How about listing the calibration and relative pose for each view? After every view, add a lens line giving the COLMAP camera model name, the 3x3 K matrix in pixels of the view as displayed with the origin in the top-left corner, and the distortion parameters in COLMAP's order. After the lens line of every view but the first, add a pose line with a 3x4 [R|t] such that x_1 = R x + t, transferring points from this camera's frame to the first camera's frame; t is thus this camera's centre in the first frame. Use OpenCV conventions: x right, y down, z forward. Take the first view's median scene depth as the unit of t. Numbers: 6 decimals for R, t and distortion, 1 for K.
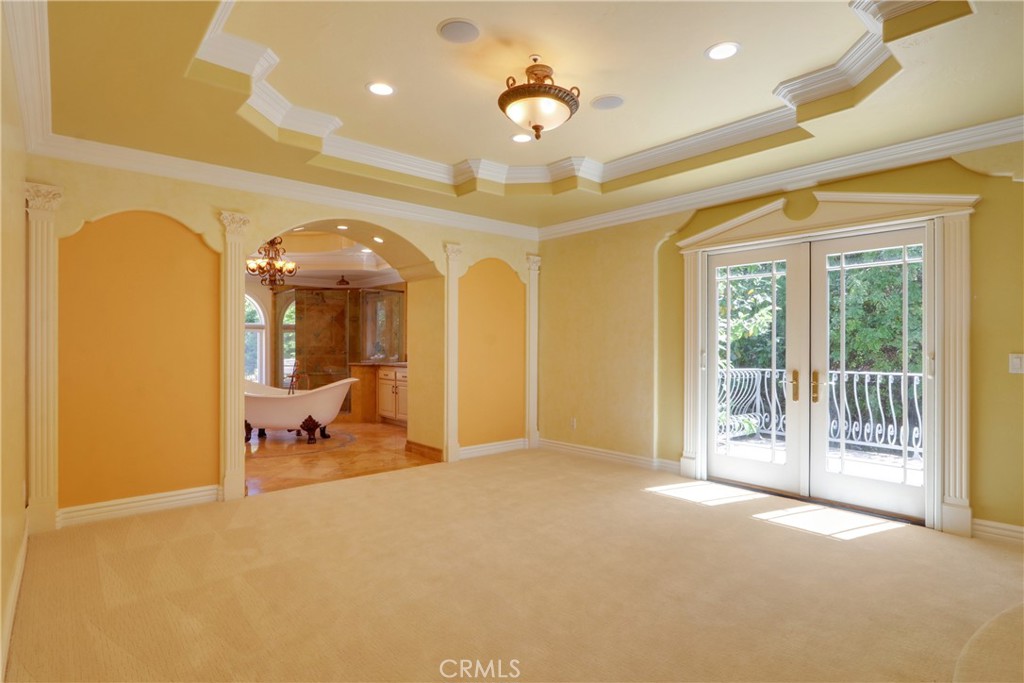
lens RADIAL K [[530.8, 0, 513.3], [0, 530.8, 342.6], [0, 0, 1]] dist [-0.007652, -0.000487]
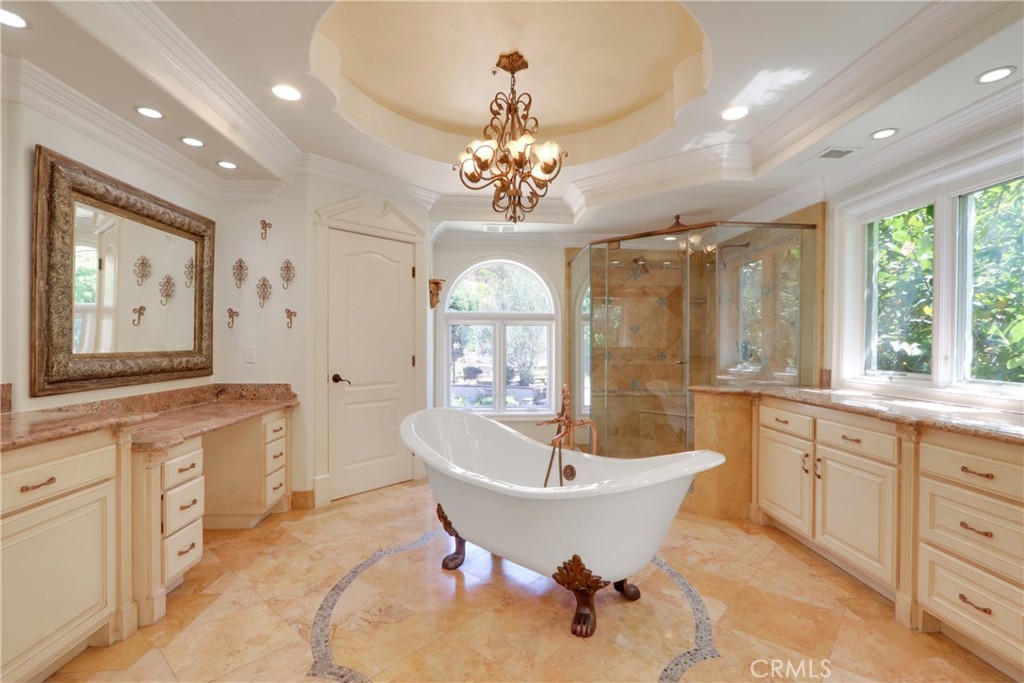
lens RADIAL K [[482.7, 0, 518.9], [0, 482.7, 343.9], [0, 0, 1]] dist [-0.013647, 0.000214]
pose [[0.805563, 0.005144, -0.592488, -0.176744], [-0.003825, 0.999987, 0.003482, 0.000898], [0.592498, -0.000539, 0.805572, 0.558622]]
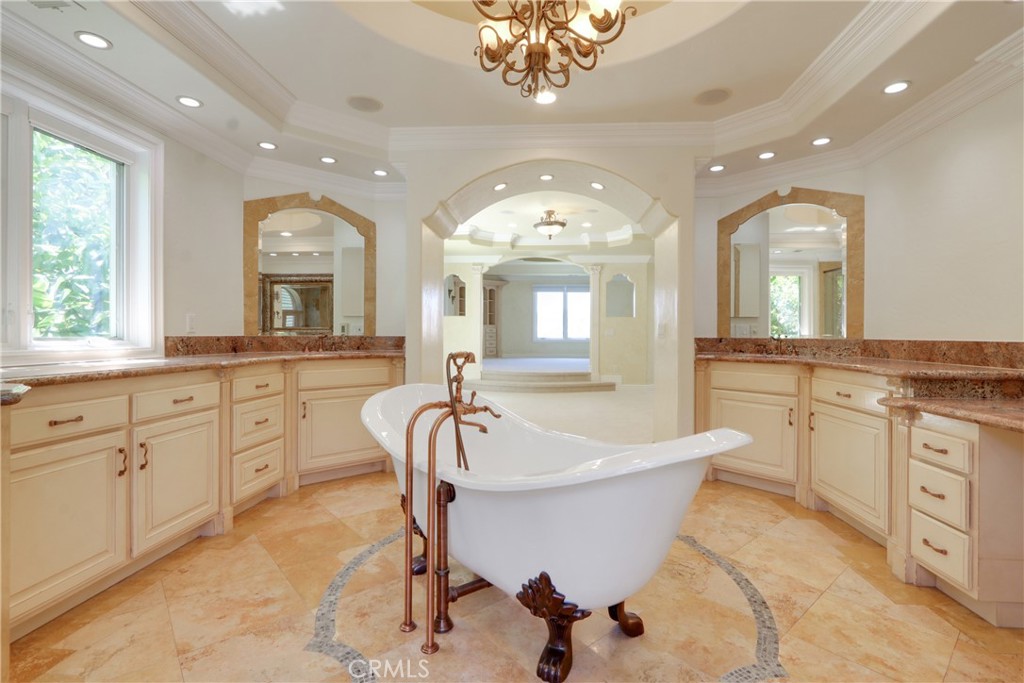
lens RADIAL K [[482.7, 0, 511.1], [0, 482.7, 337.2], [0, 0, 1]] dist [-0.013647, 0.000214]
pose [[-0.708889, -0.007533, 0.705280, -0.422495], [-0.005724, 0.999971, 0.004928, 0.015366], [-0.705297, -0.000544, -0.708912, 0.863999]]
